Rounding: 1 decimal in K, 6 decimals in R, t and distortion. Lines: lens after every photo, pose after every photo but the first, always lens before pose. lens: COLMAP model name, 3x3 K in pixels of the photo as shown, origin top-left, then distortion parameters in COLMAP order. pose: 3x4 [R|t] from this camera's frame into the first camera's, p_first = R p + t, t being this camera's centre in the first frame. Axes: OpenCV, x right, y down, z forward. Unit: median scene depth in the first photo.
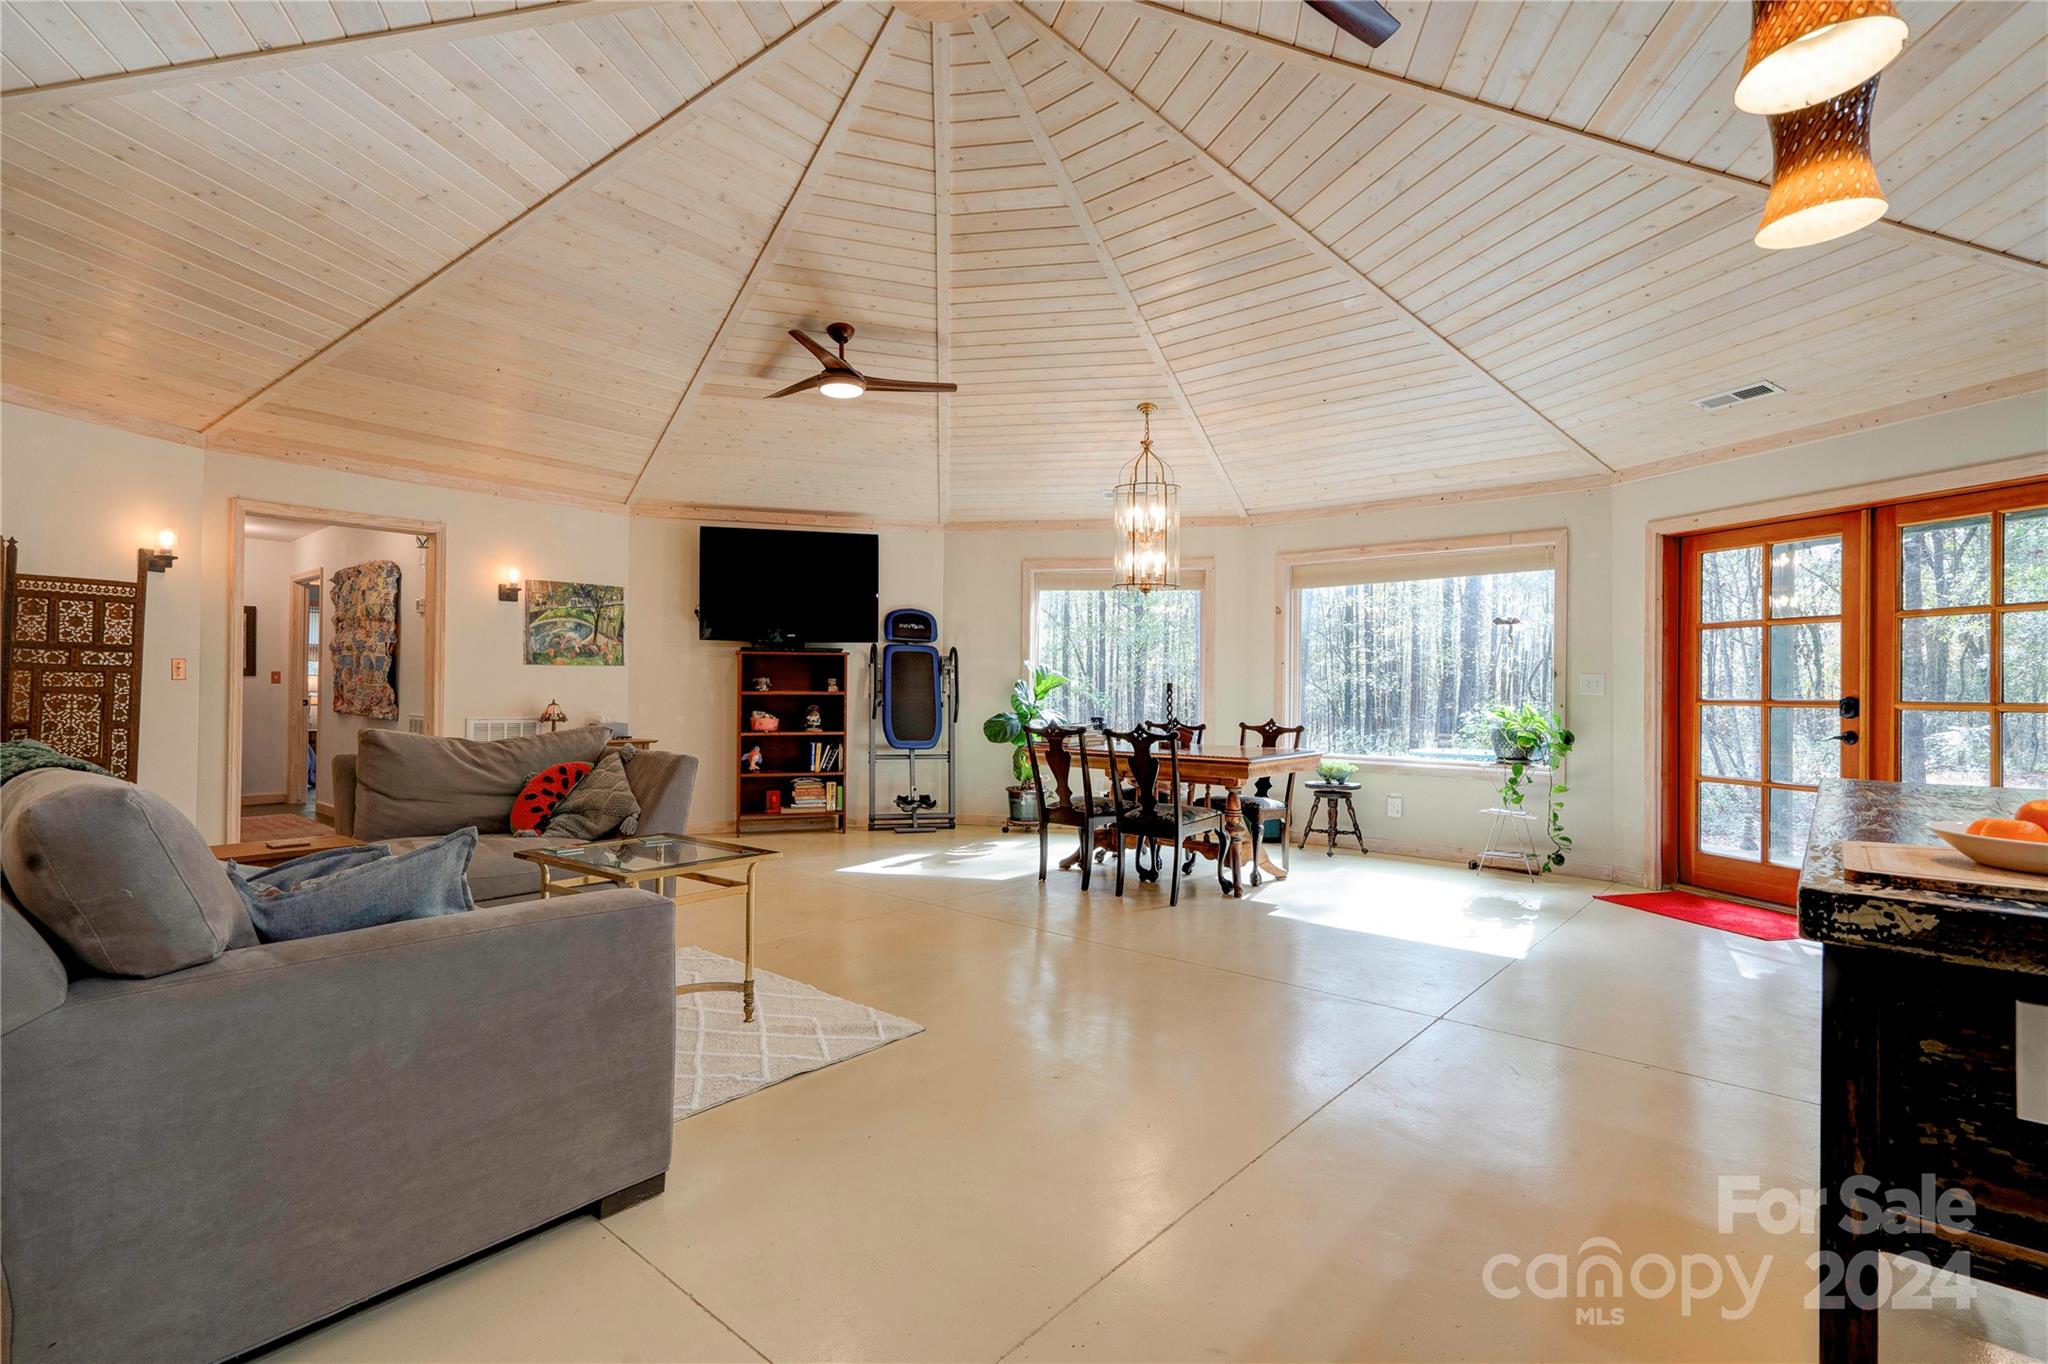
lens RADIAL K [[954.6, 0, 1008.8], [0, 954.6, 687.0], [0, 0, 1]] dist [0.001824, 0.015407]
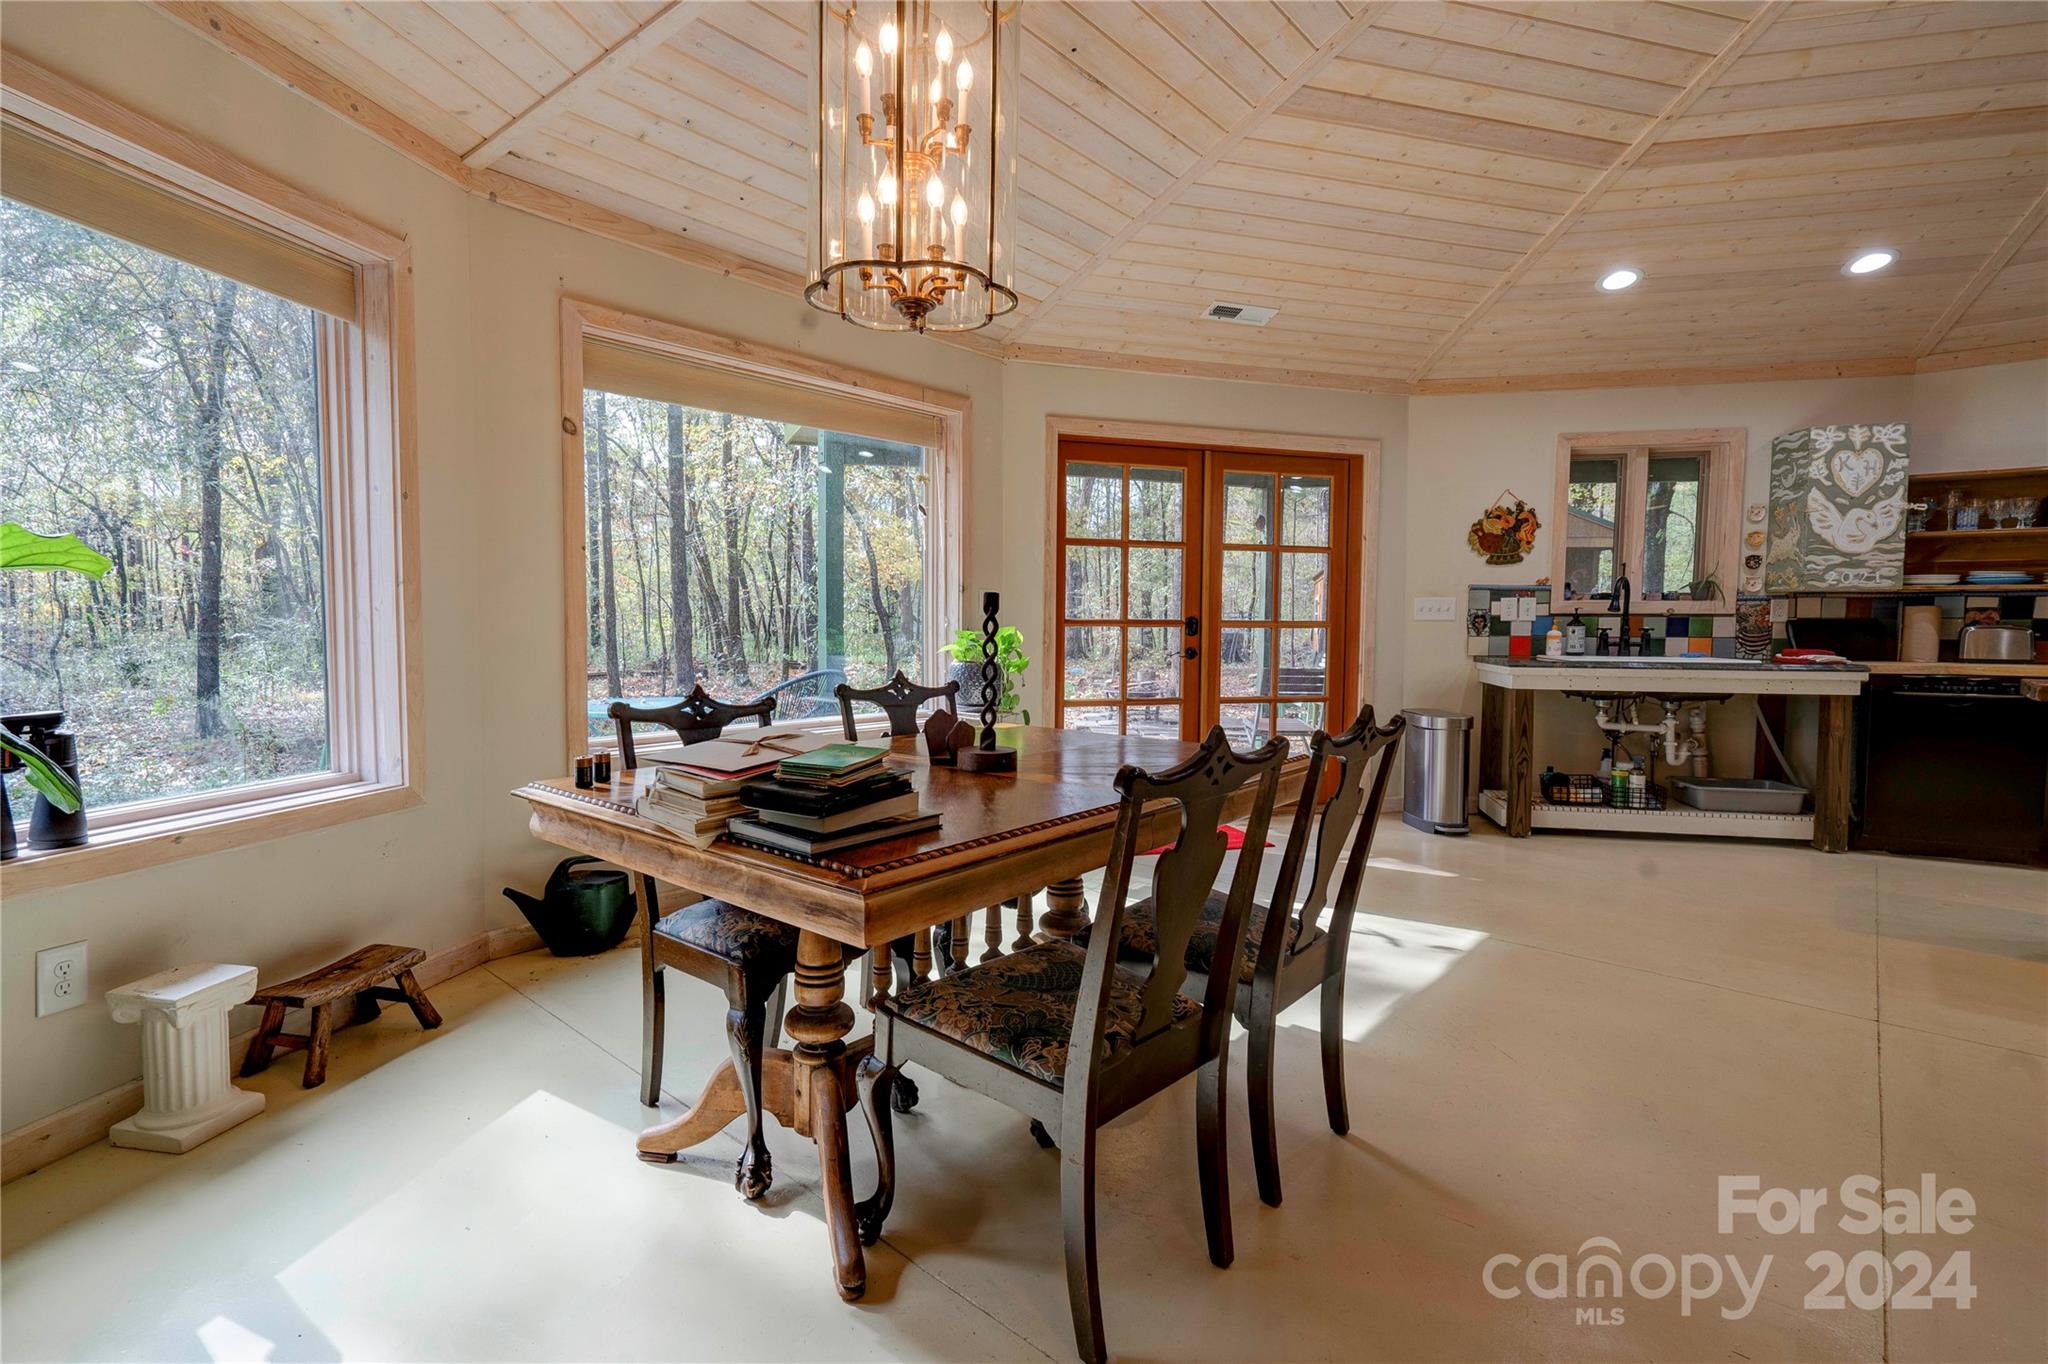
lens RADIAL K [[956.0, 0, 1023.6], [0, 956.0, 673.2], [0, 0, 1]] dist [0.022626, 0.001437]
pose [[-0.000203, -0.069185, 0.997604, -0.220208], [-0.009401, 0.997560, 0.069180, 0.000456], [-0.999956, -0.009365, -0.000853, 1.062402]]
